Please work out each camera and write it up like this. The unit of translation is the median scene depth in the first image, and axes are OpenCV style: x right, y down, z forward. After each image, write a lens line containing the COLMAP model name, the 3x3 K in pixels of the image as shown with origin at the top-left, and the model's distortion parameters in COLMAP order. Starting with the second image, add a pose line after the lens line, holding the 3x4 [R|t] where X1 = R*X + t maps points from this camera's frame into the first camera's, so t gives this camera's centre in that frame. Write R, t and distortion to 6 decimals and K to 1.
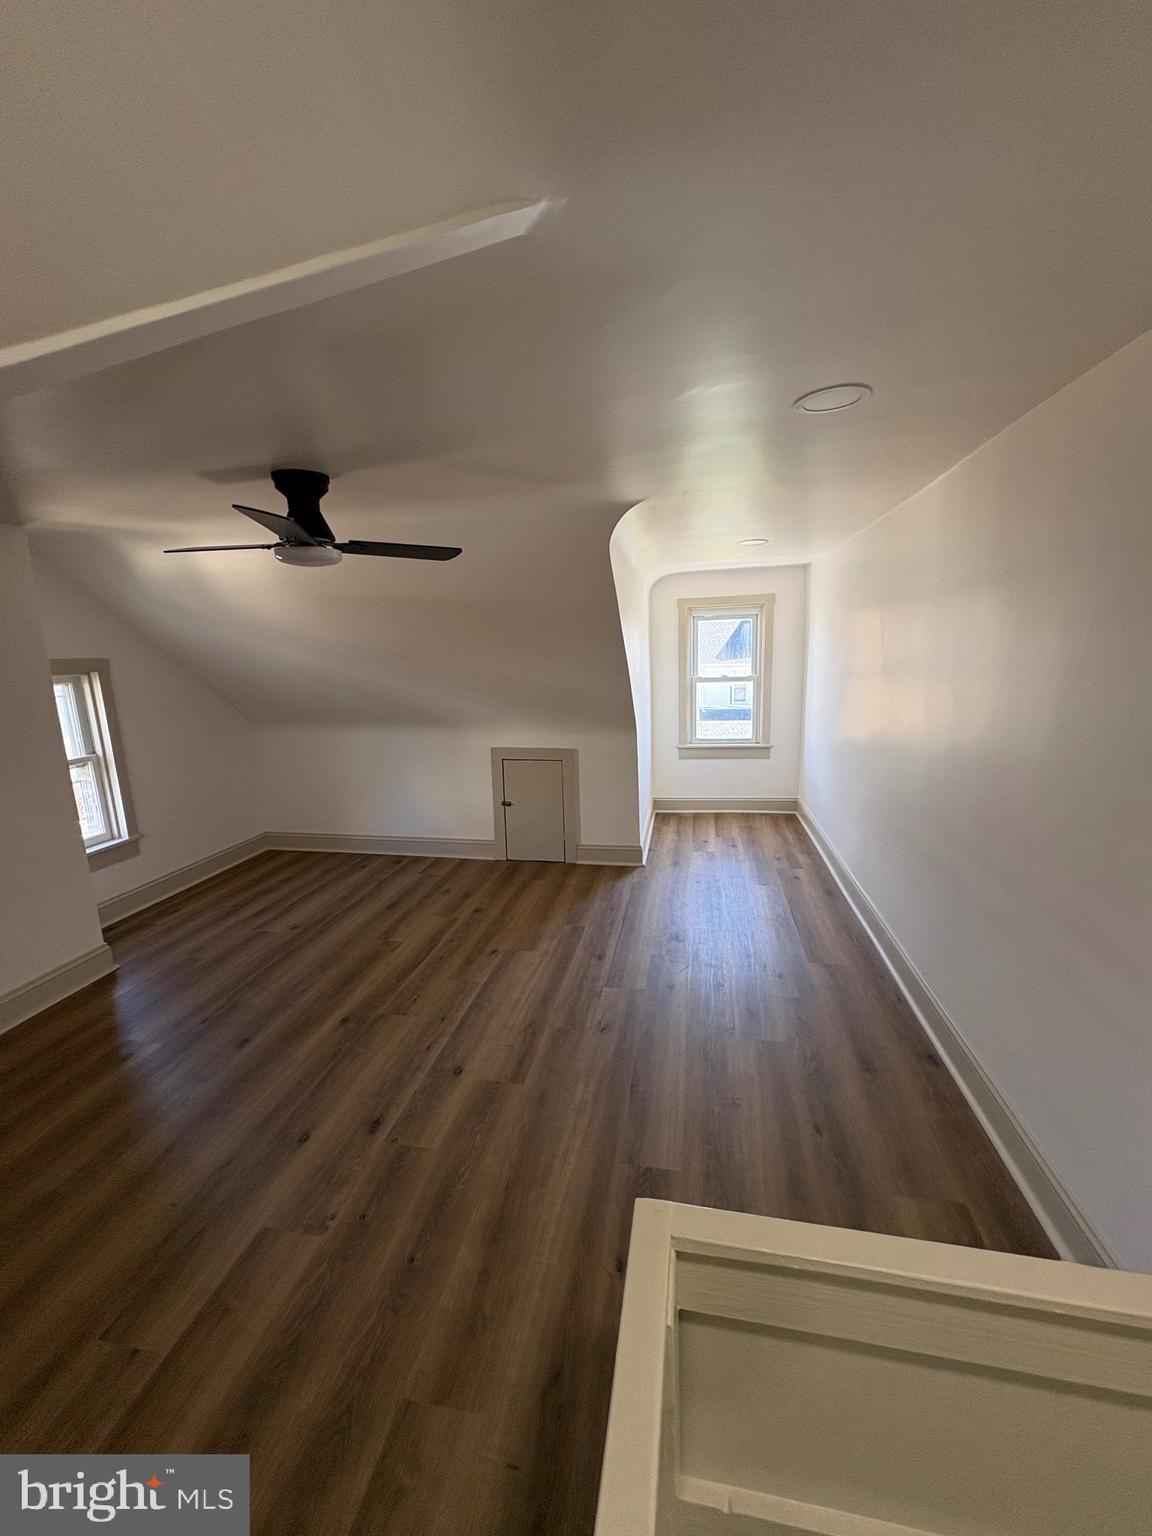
lens RADIAL K [[608.8, 0, 583.5], [0, 608.8, 773.4], [0, 0, 1]] dist [-0.002118, 0.000854]
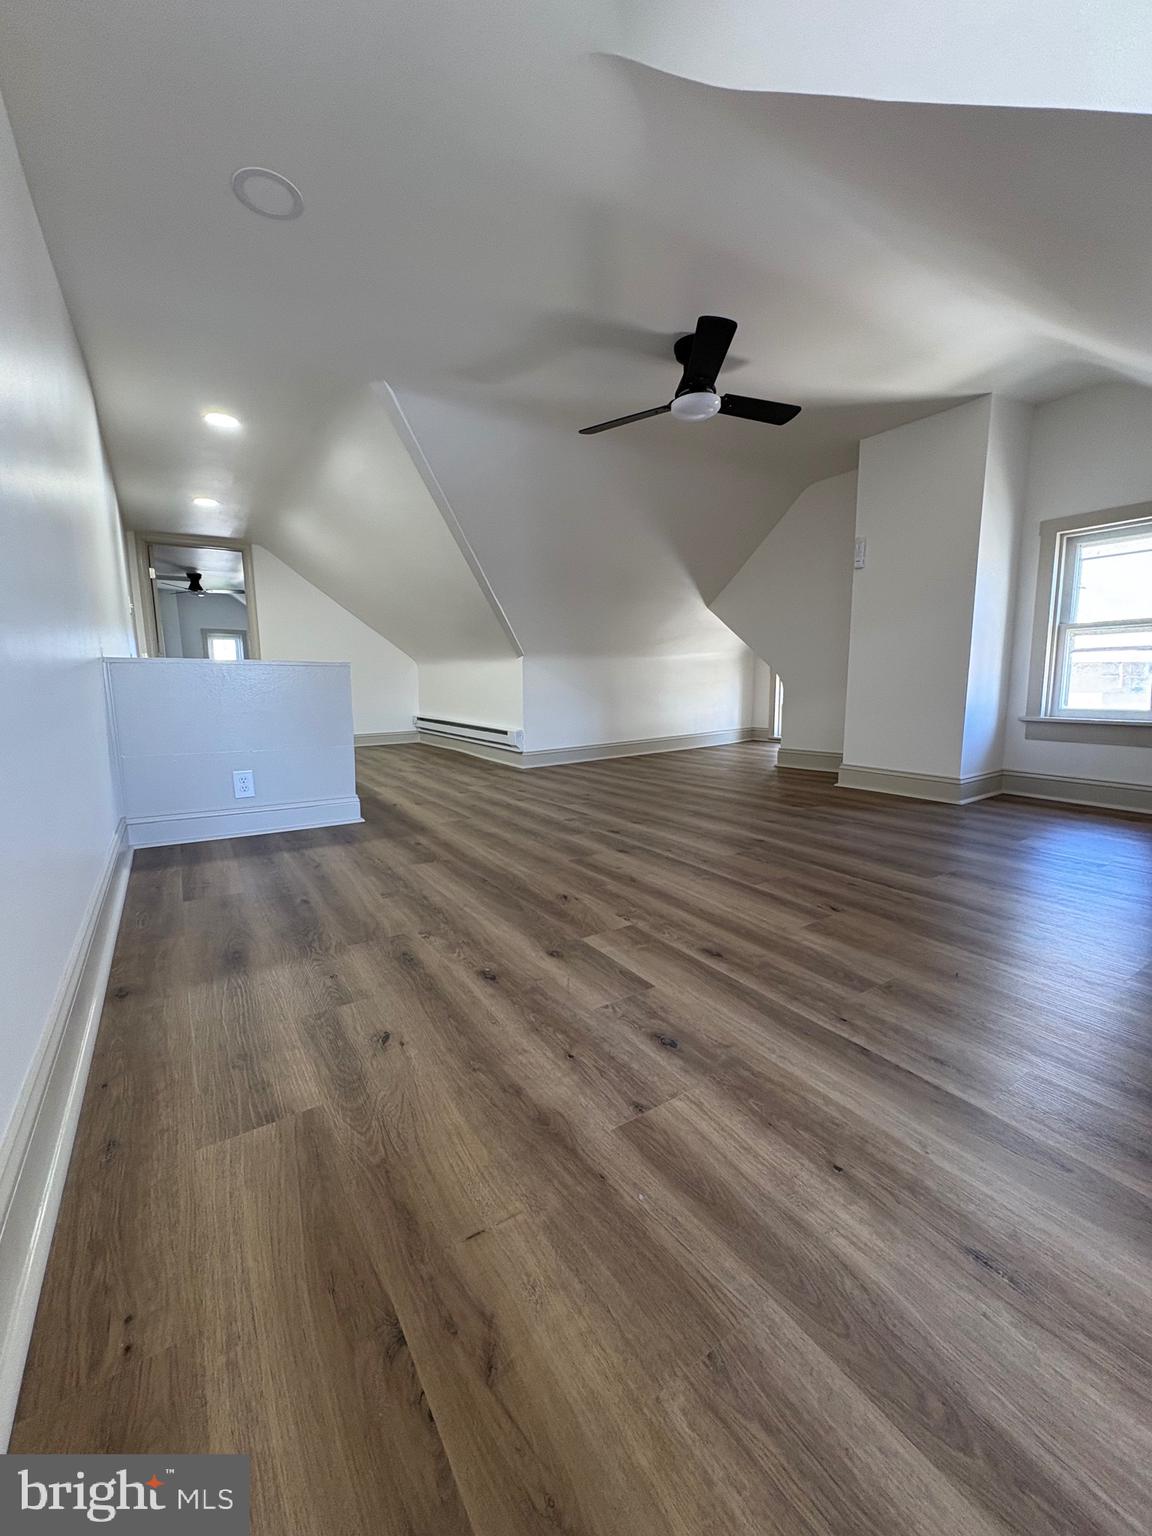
lens RADIAL K [[608.8, 0, 575.6], [0, 608.8, 759.4], [0, 0, 1]] dist [-0.002118, 0.000854]
pose [[-0.724095, 0.129711, -0.677393, 0.316494], [-0.103488, 0.950603, 0.292650, -0.003698], [0.681892, 0.282008, -0.674903, 0.852517]]
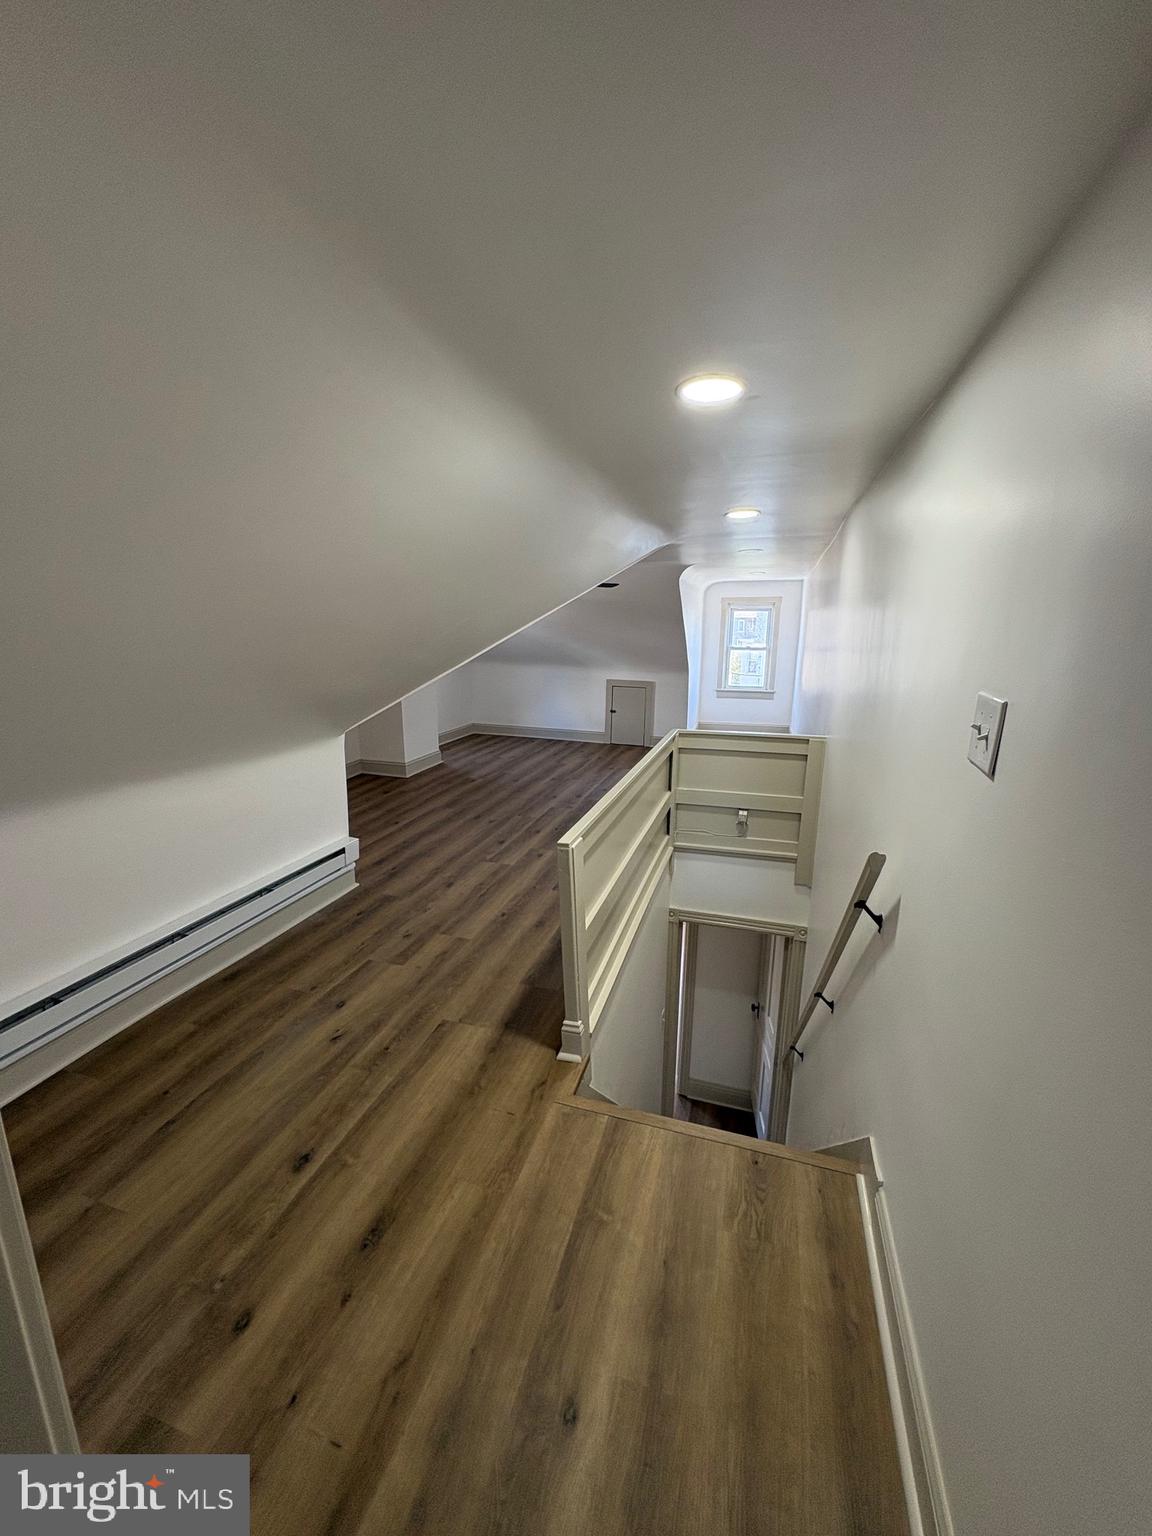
lens RADIAL K [[608.8, 0, 575.9], [0, 608.8, 762.8], [0, 0, 1]] dist [-0.002118, 0.000854]
pose [[0.991519, 0.065800, -0.112072, -0.023661], [-0.062839, 0.997580, 0.029752, 0.155772], [0.113759, -0.022457, 0.993255, -0.802523]]
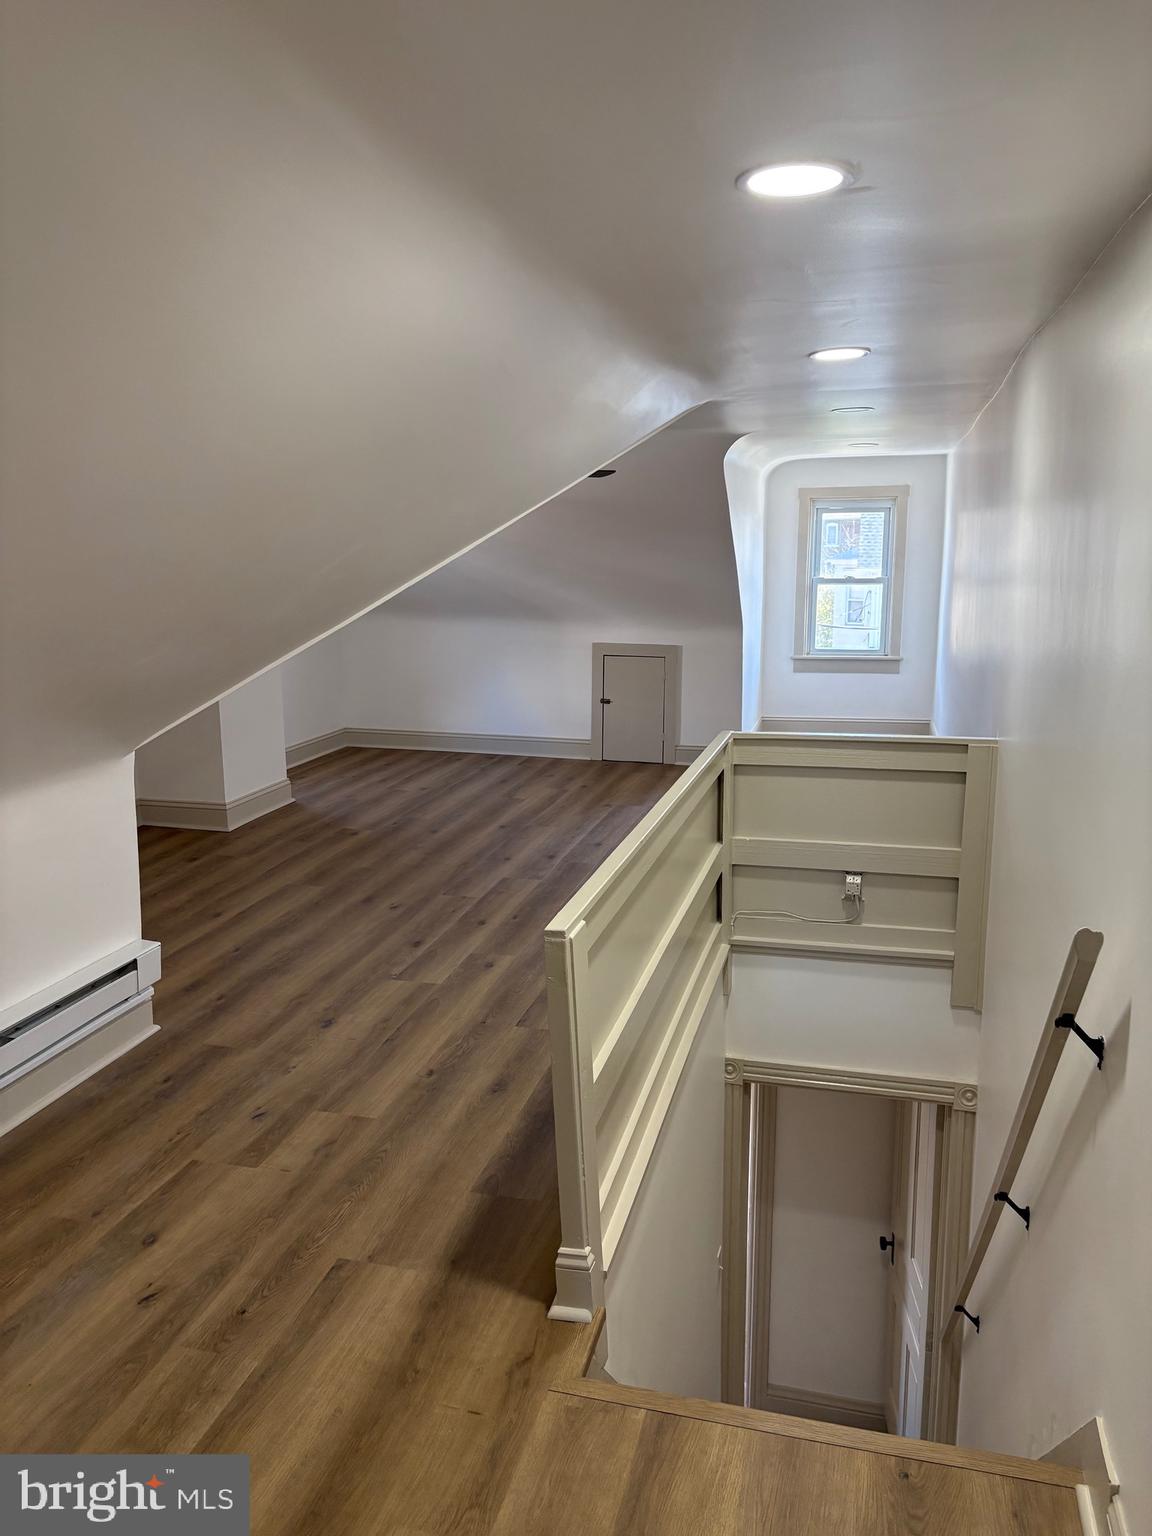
lens RADIAL K [[1157.2, 0, 563.1], [0, 1157.2, 754.2], [0, 0, 1]] dist [0.055375, -0.066599]
pose [[0.995785, 0.040417, -0.082330, -0.038330], [-0.041413, 0.999088, -0.010433, 0.158446], [0.081833, 0.013798, 0.996551, -0.856787]]
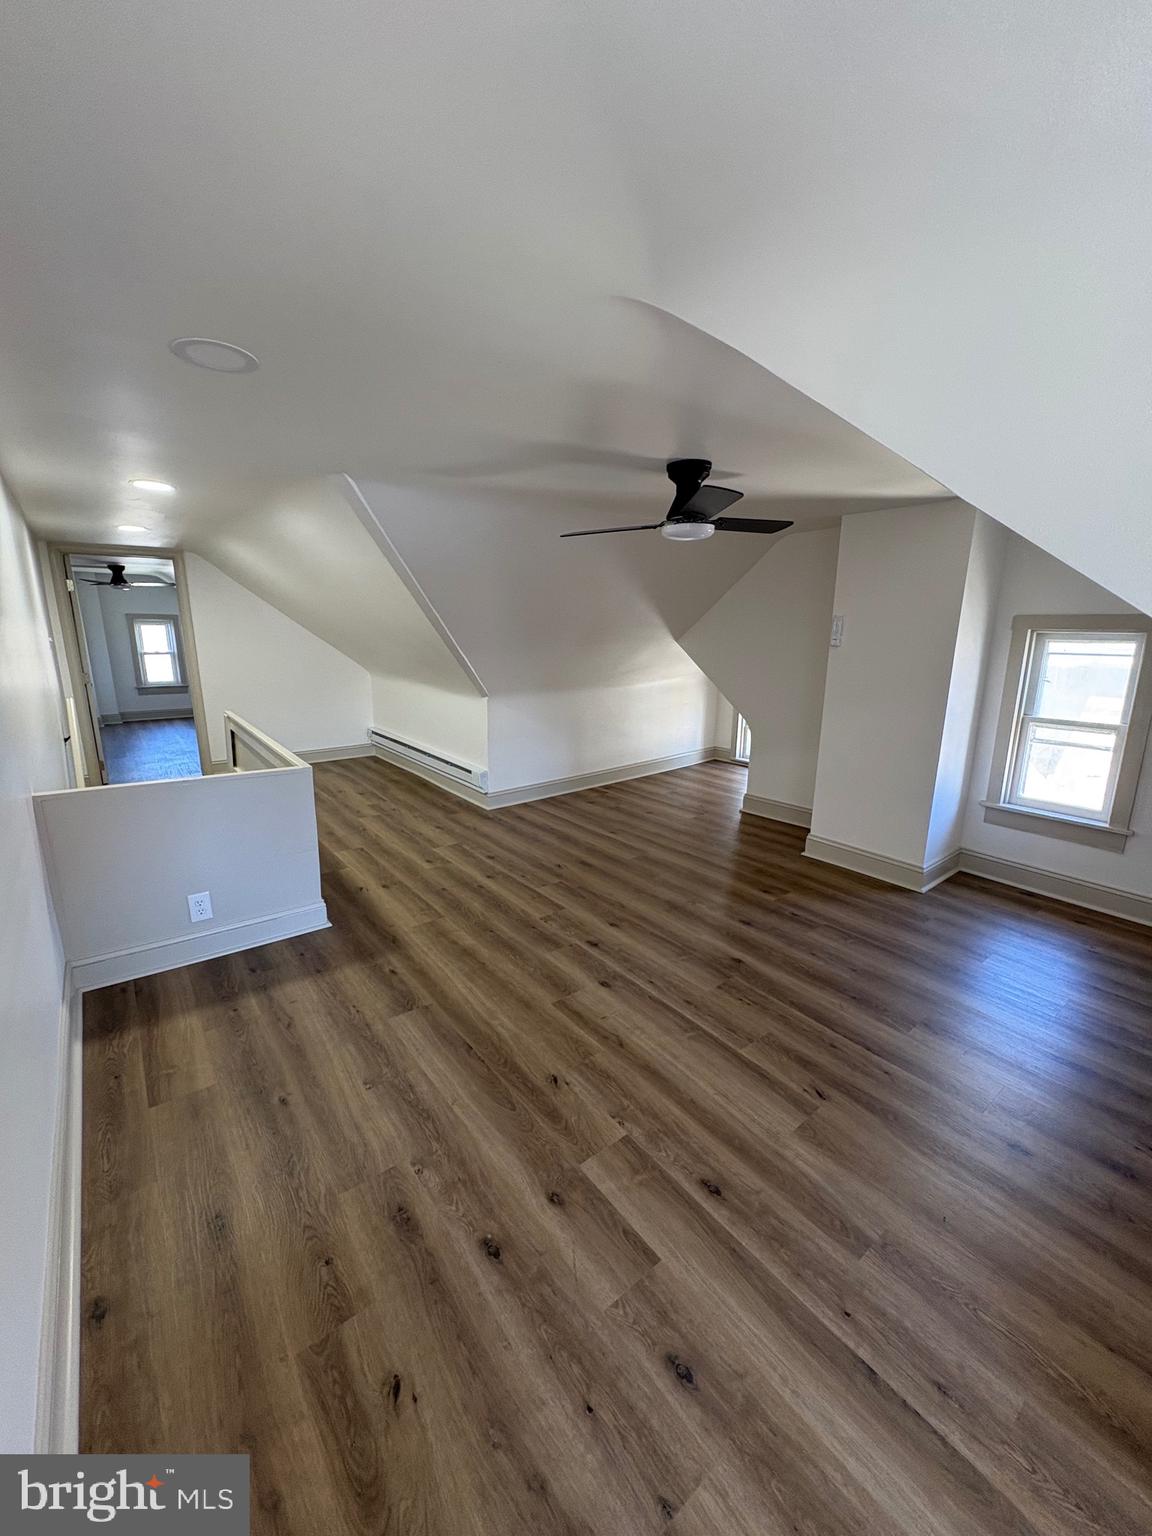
lens RADIAL K [[608.8, 0, 576.0], [0, 608.8, 759.1], [0, 0, 1]] dist [-0.002118, 0.000854]
pose [[-0.667406, 0.187231, -0.720773, 0.295973], [-0.133538, 0.922100, 0.363179, -0.160715], [0.732624, 0.338638, -0.590413, 0.762570]]
